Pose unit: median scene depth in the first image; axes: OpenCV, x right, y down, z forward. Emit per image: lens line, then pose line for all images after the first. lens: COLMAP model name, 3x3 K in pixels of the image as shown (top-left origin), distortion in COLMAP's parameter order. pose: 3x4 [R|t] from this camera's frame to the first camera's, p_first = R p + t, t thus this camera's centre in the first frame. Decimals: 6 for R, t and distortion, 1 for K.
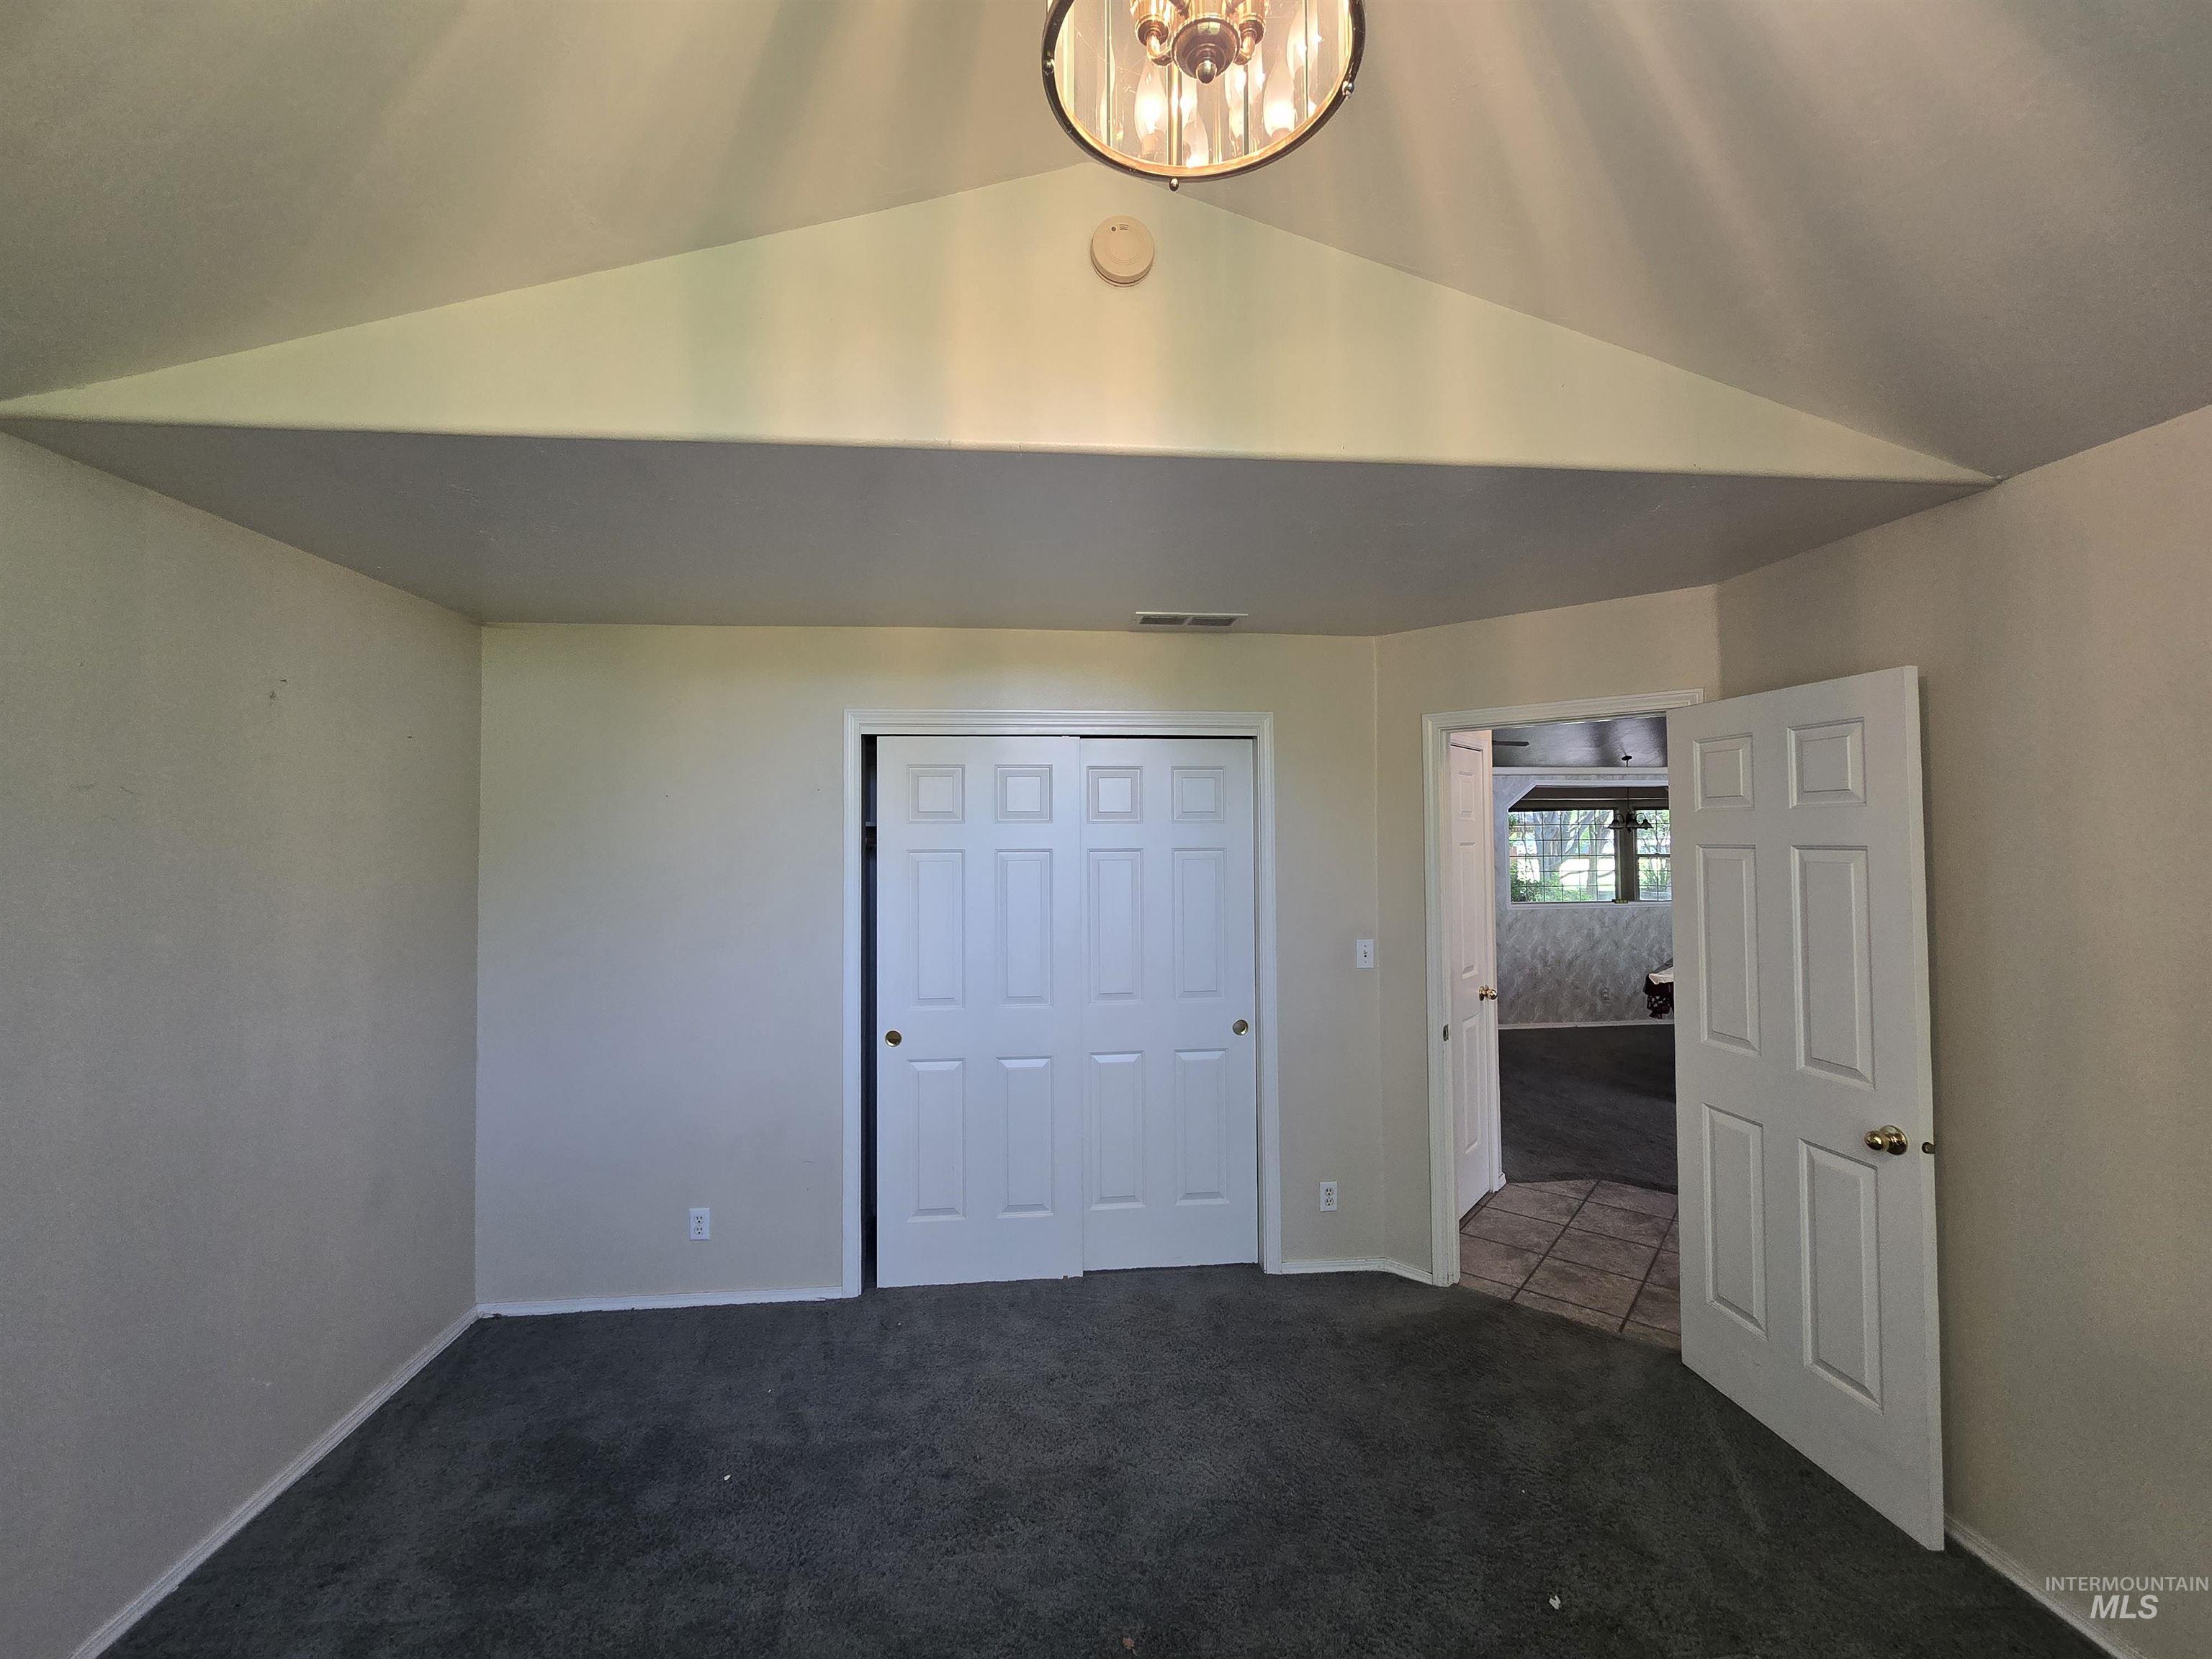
lens RADIAL K [[907.2, 0, 1099.4], [0, 907.2, 810.4], [0, 0, 1]] dist [-0.001096, 0.000093]
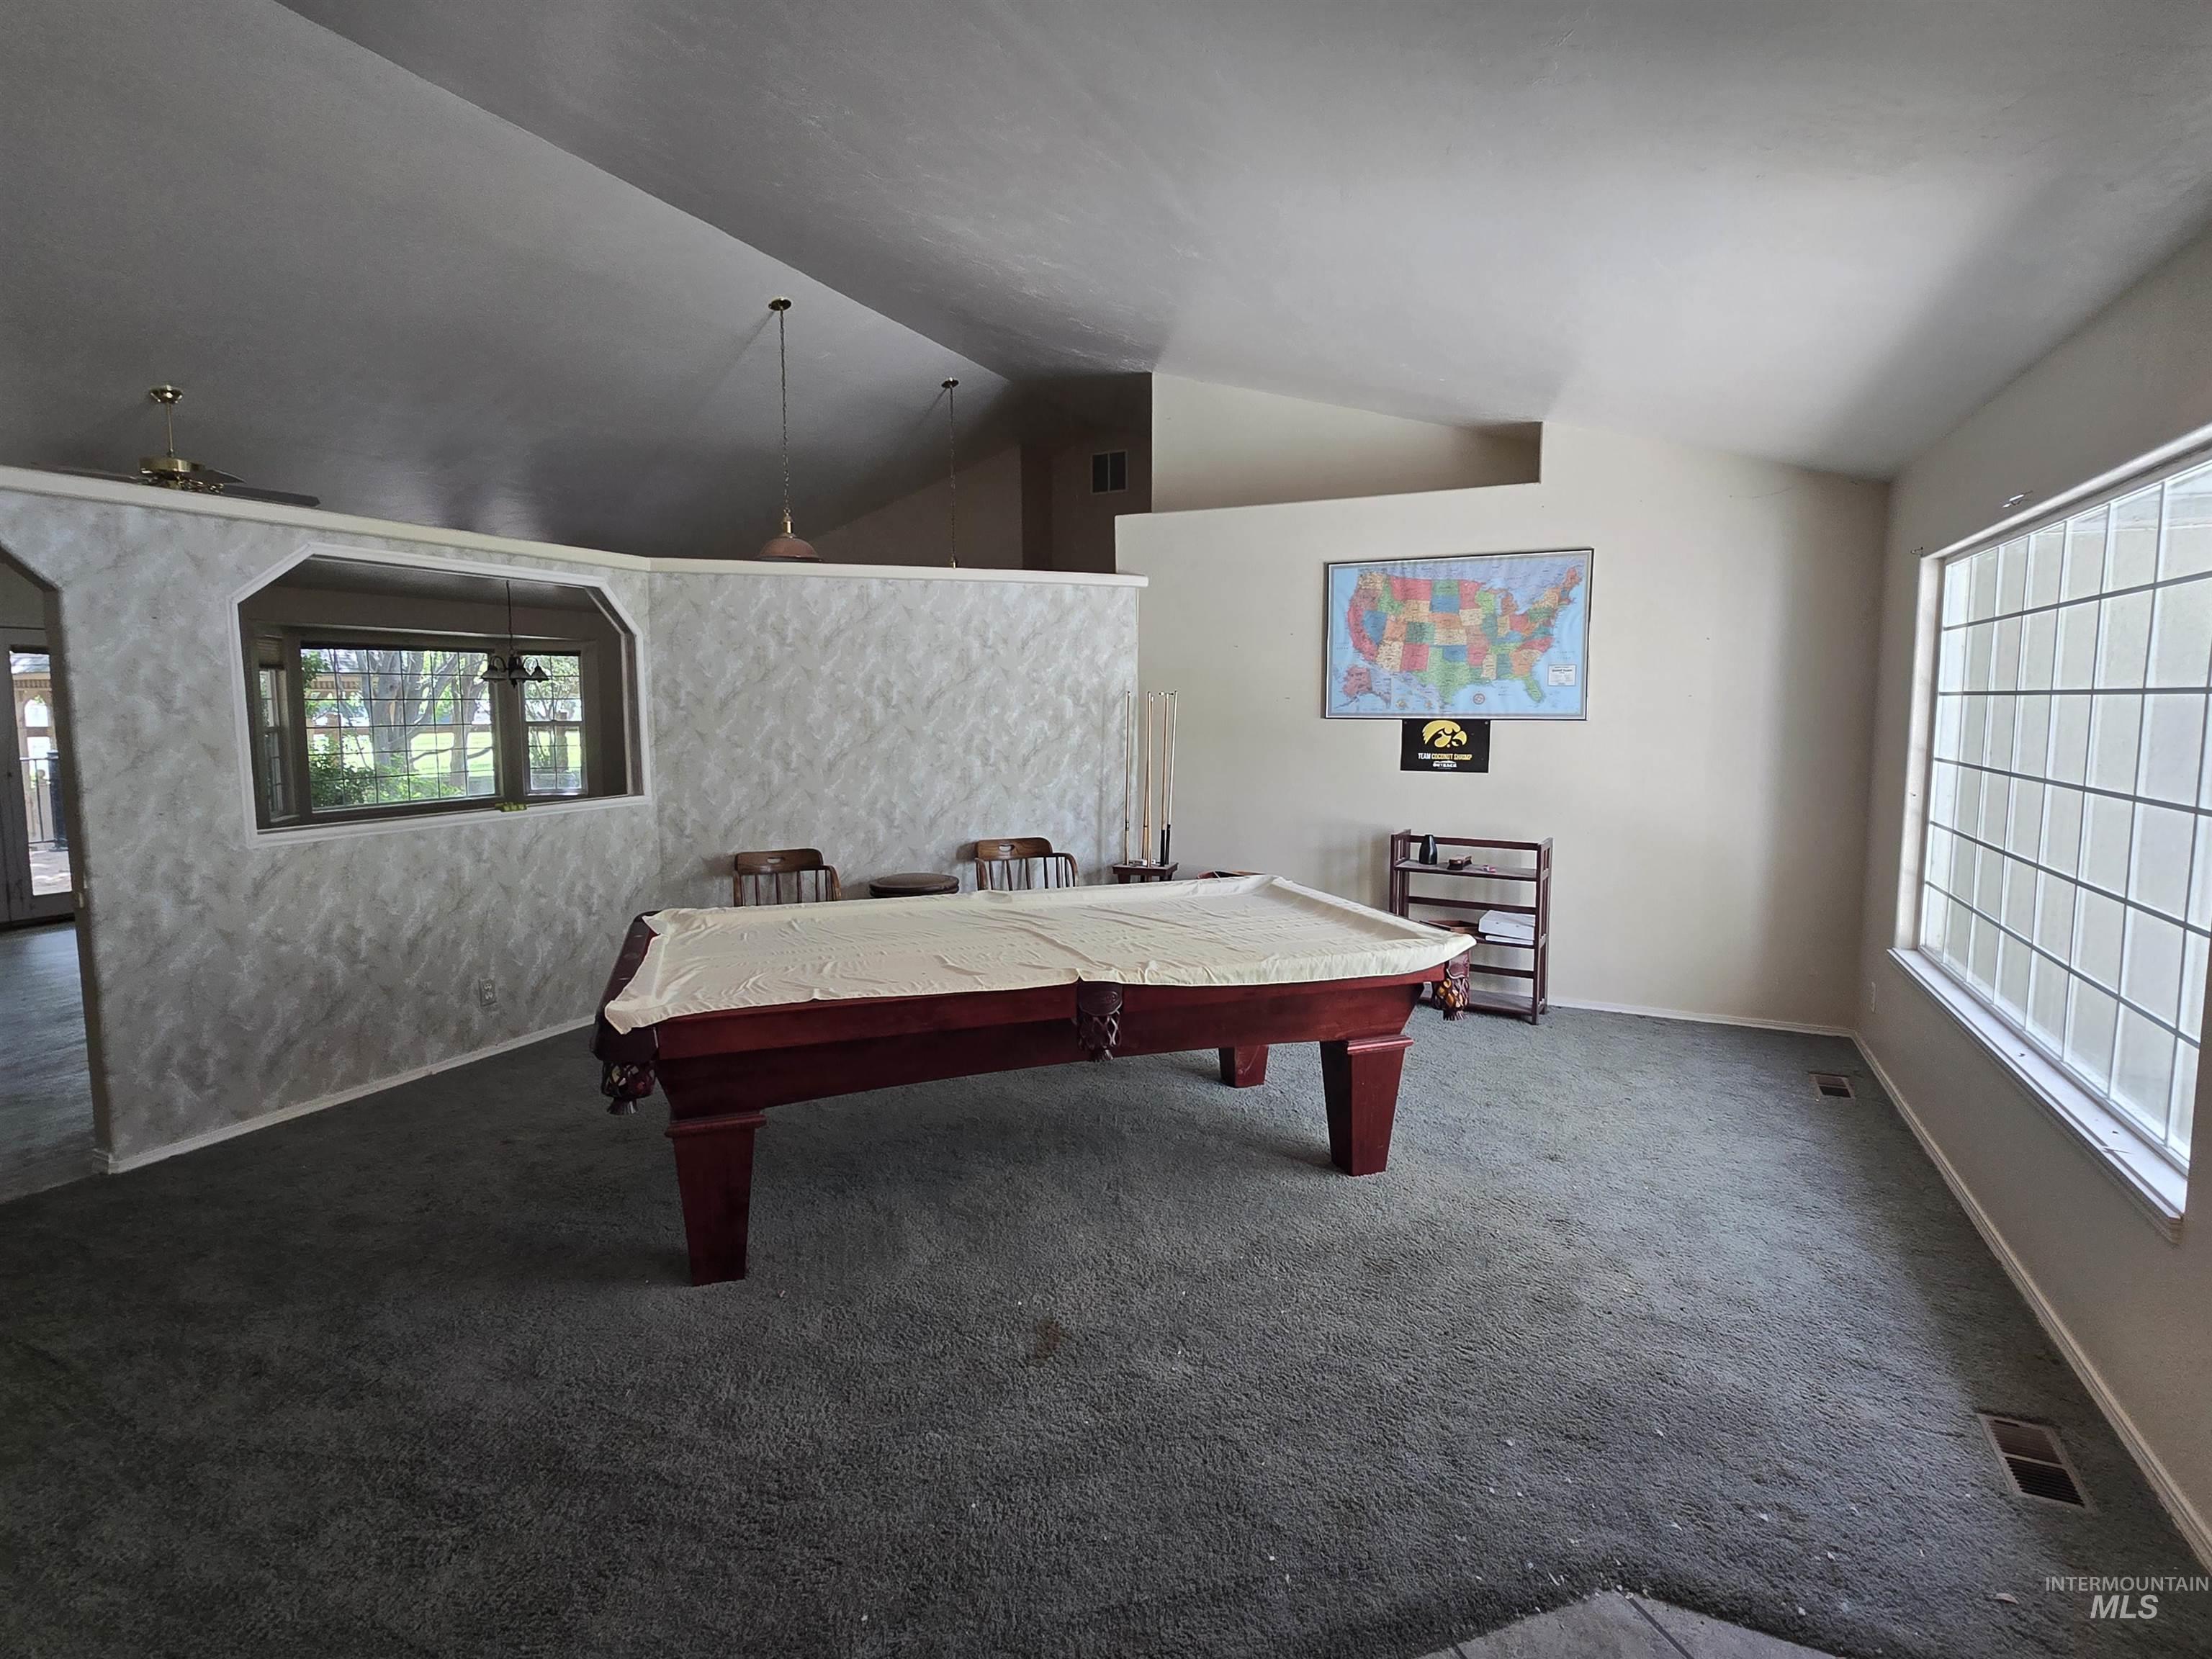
lens RADIAL K [[1050.6, 0, 1094.0], [0, 1050.6, 798.7], [0, 0, 1]] dist [-0.002547, -0.000202]
pose [[0.507510, -0.074919, 0.858383, 0.166975], [-0.024080, 0.994590, 0.101045, 0.020016], [-0.861309, -0.071951, 0.502961, 0.300217]]
